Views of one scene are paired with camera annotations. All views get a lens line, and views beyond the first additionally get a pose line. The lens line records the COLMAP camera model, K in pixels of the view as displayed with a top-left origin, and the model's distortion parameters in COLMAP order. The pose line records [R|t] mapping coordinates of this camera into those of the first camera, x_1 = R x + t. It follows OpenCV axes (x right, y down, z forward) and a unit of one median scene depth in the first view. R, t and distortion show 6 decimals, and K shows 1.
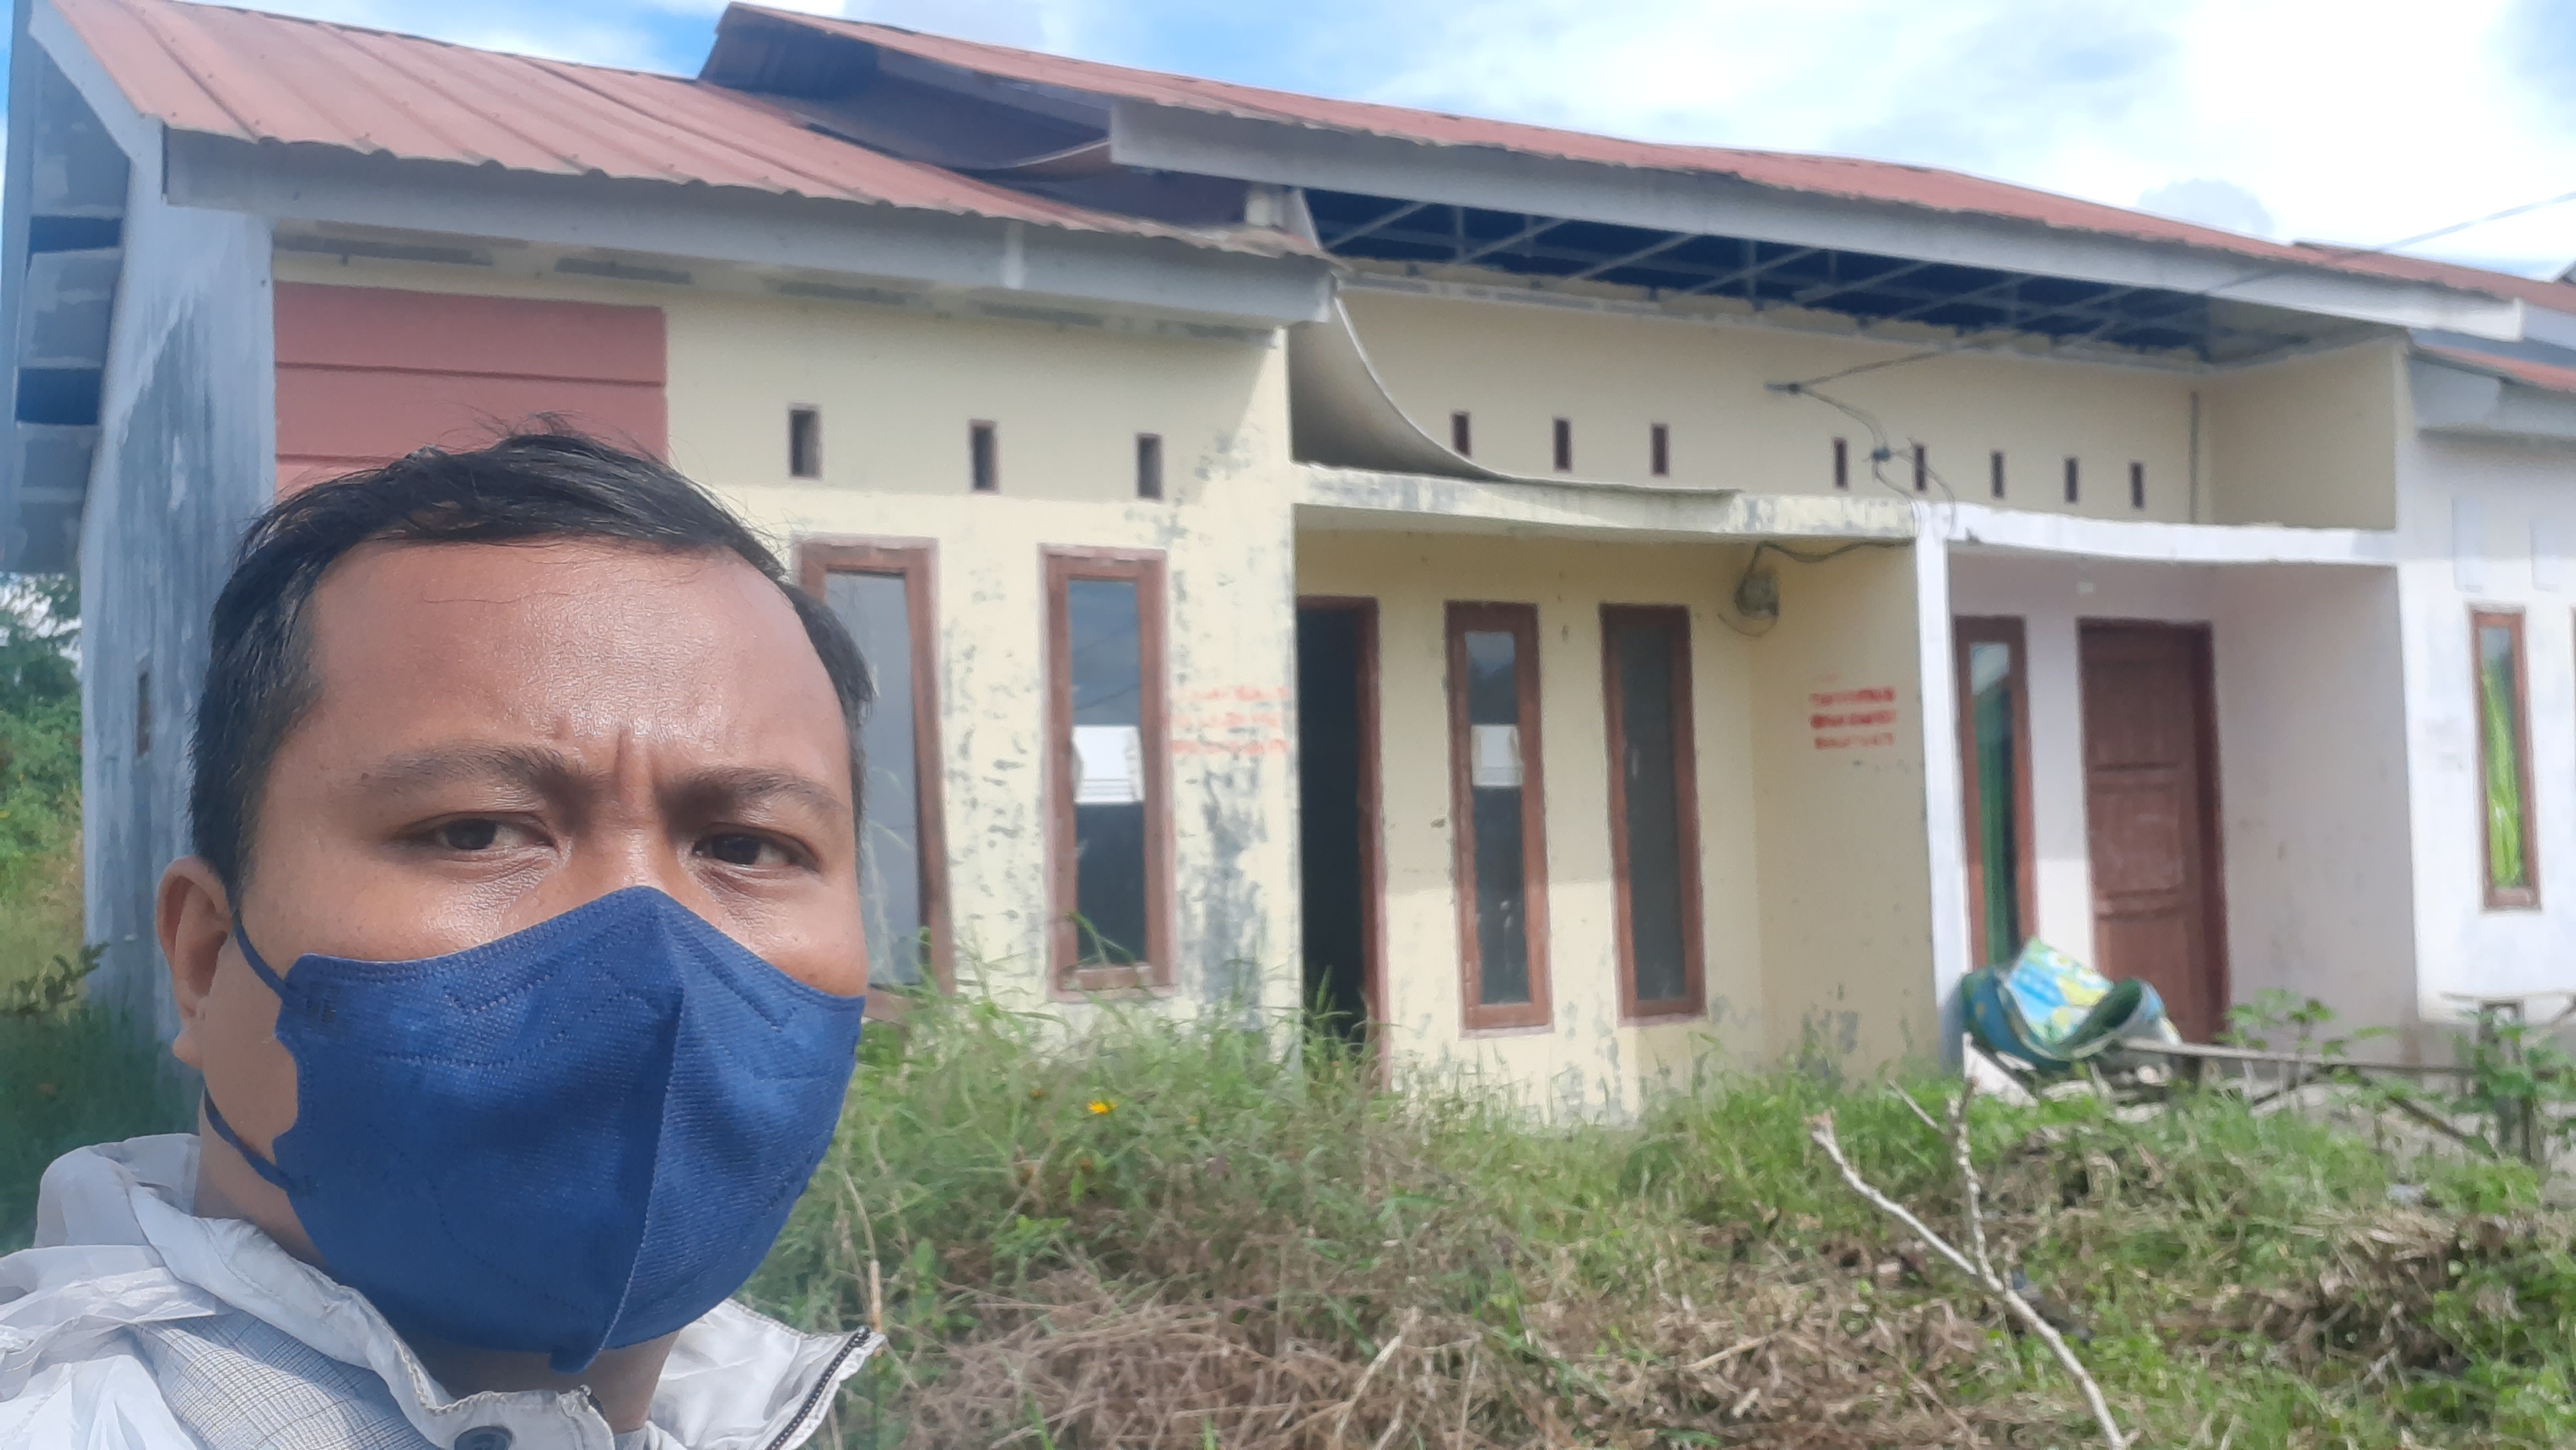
lens RADIAL K [[2298.8, 0, 1288.0], [0, 2298.8, 725.0], [0, 0, 1]] dist [0.125312, -0.250345]
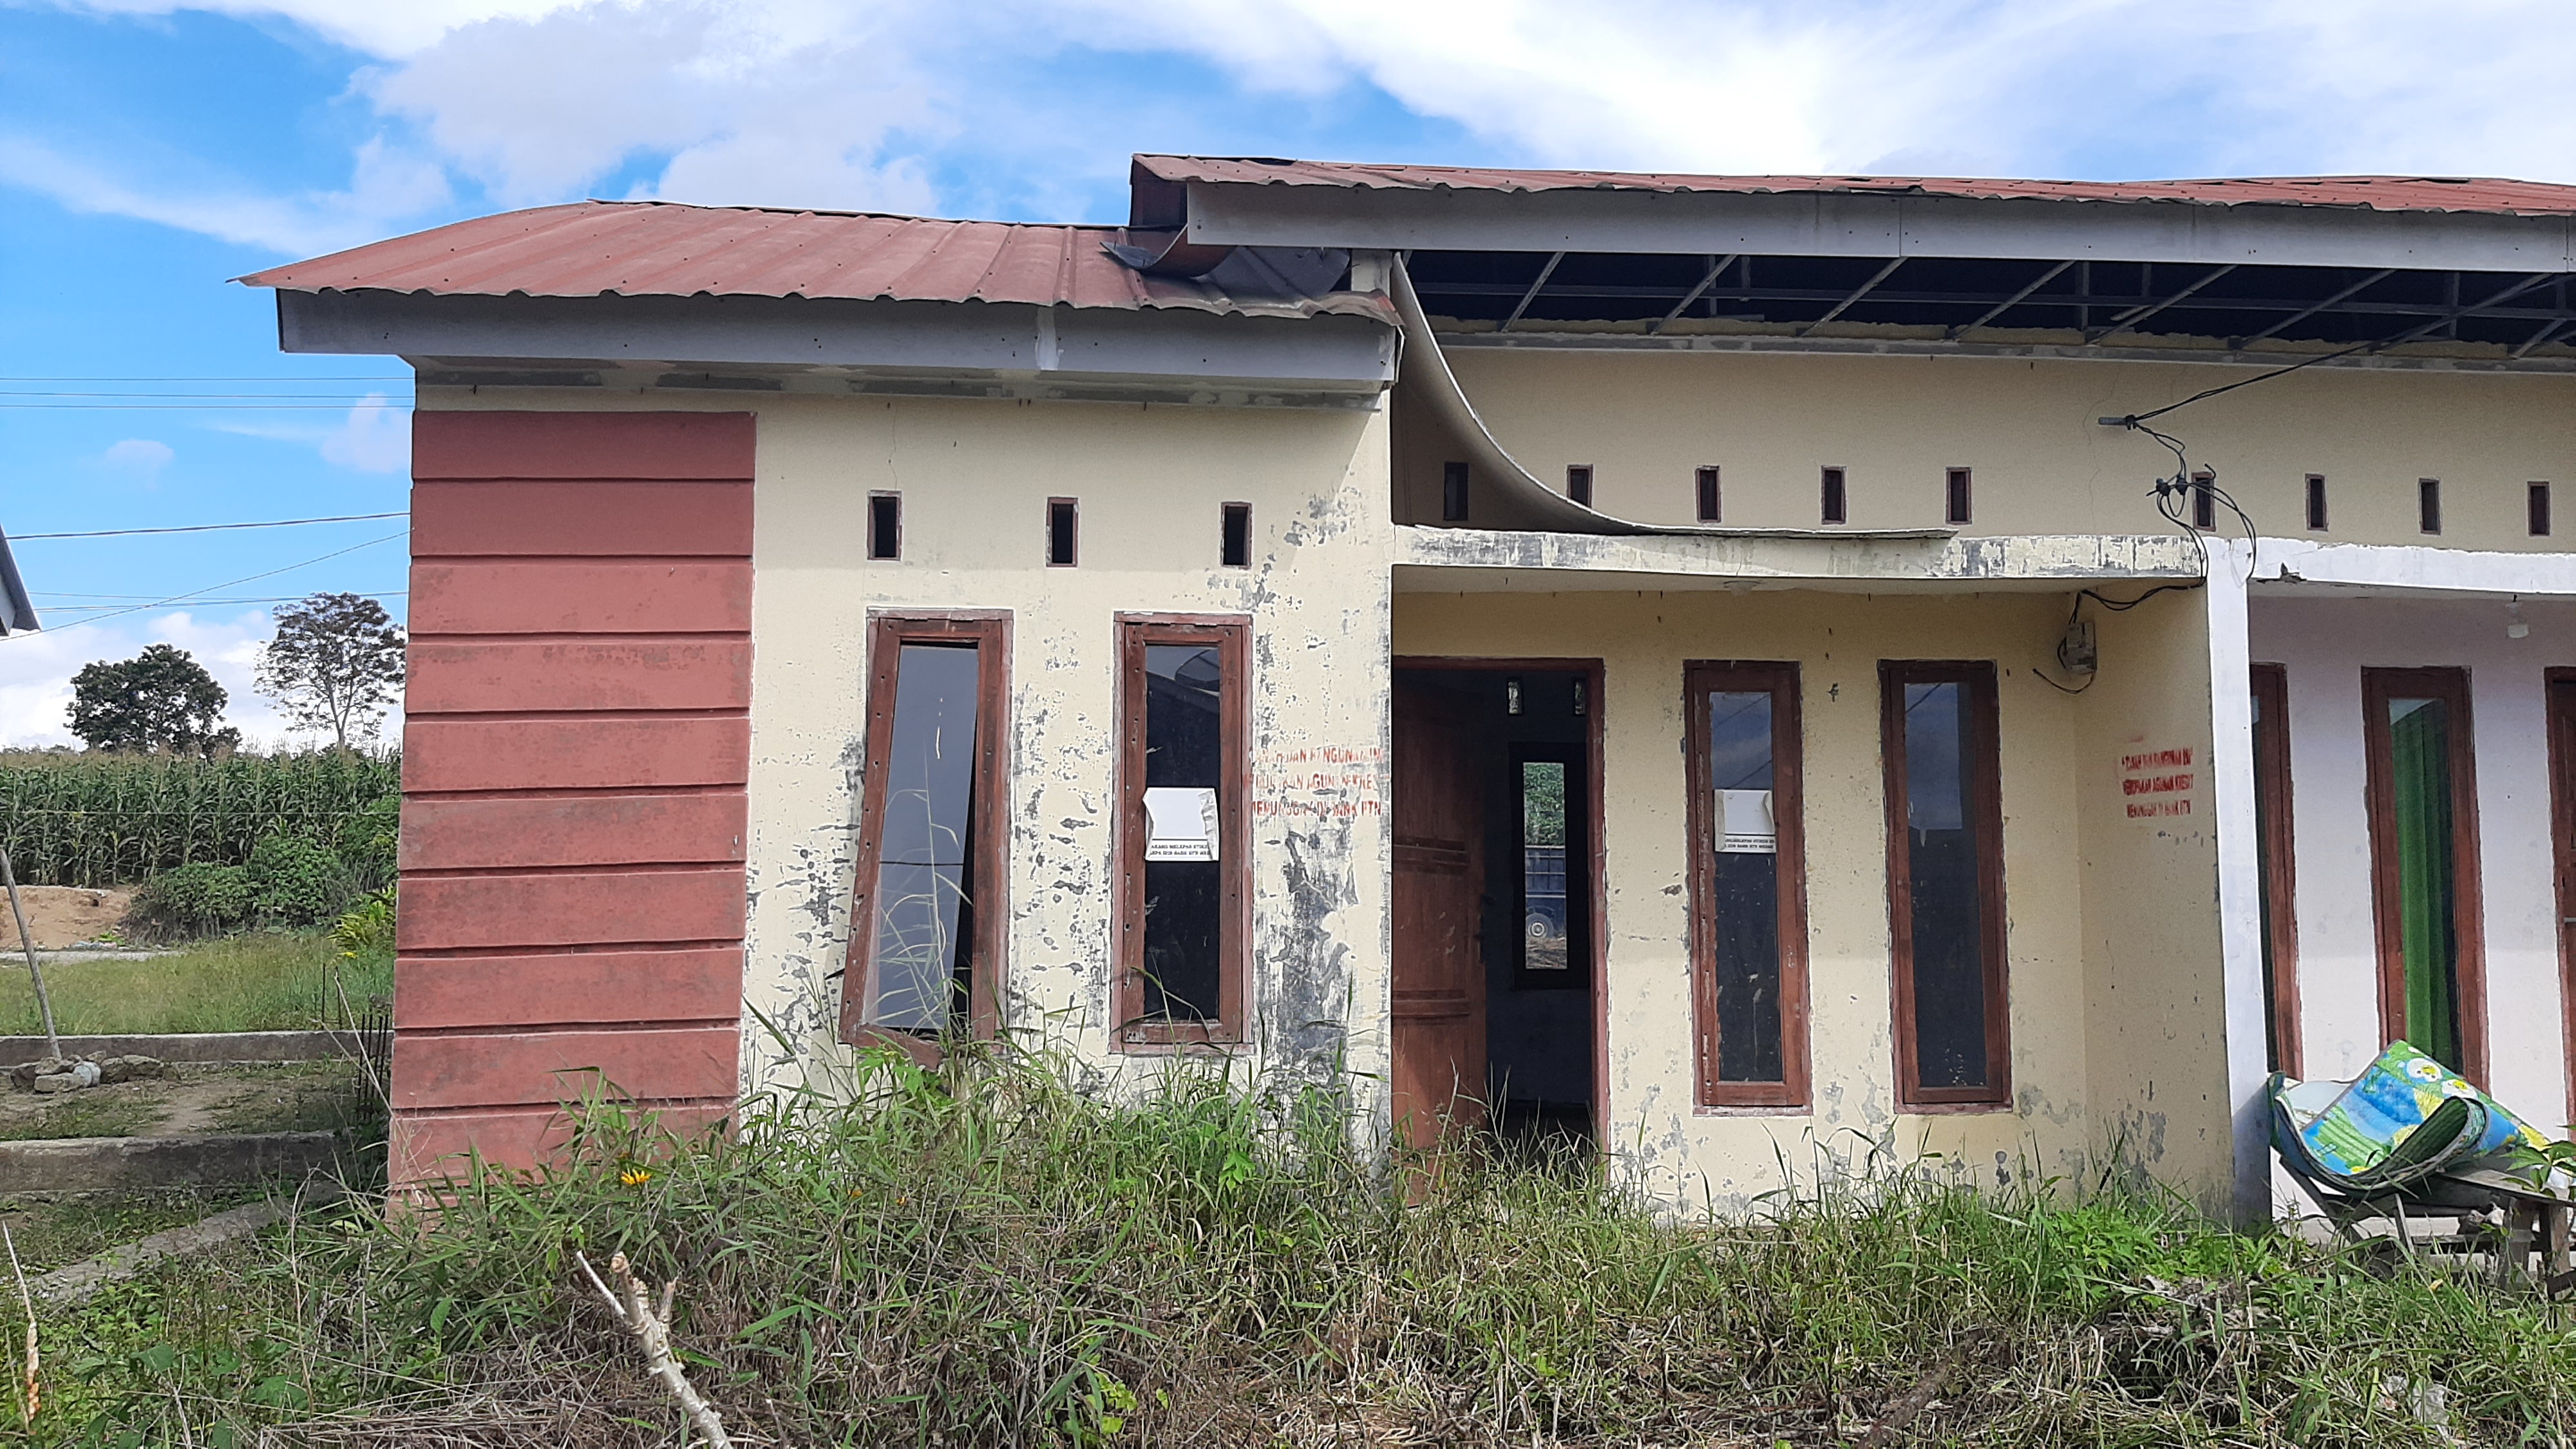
lens RADIAL K [[1964.6, 0, 1288.0], [0, 1964.6, 724.5], [0, 0, 1]] dist [0.105346, -0.203707]
pose [[0.914287, -0.008475, -0.404977, 0.305407], [-0.004543, 0.999504, -0.031173, -0.000197], [0.405041, 0.030341, 0.913795, 0.204434]]
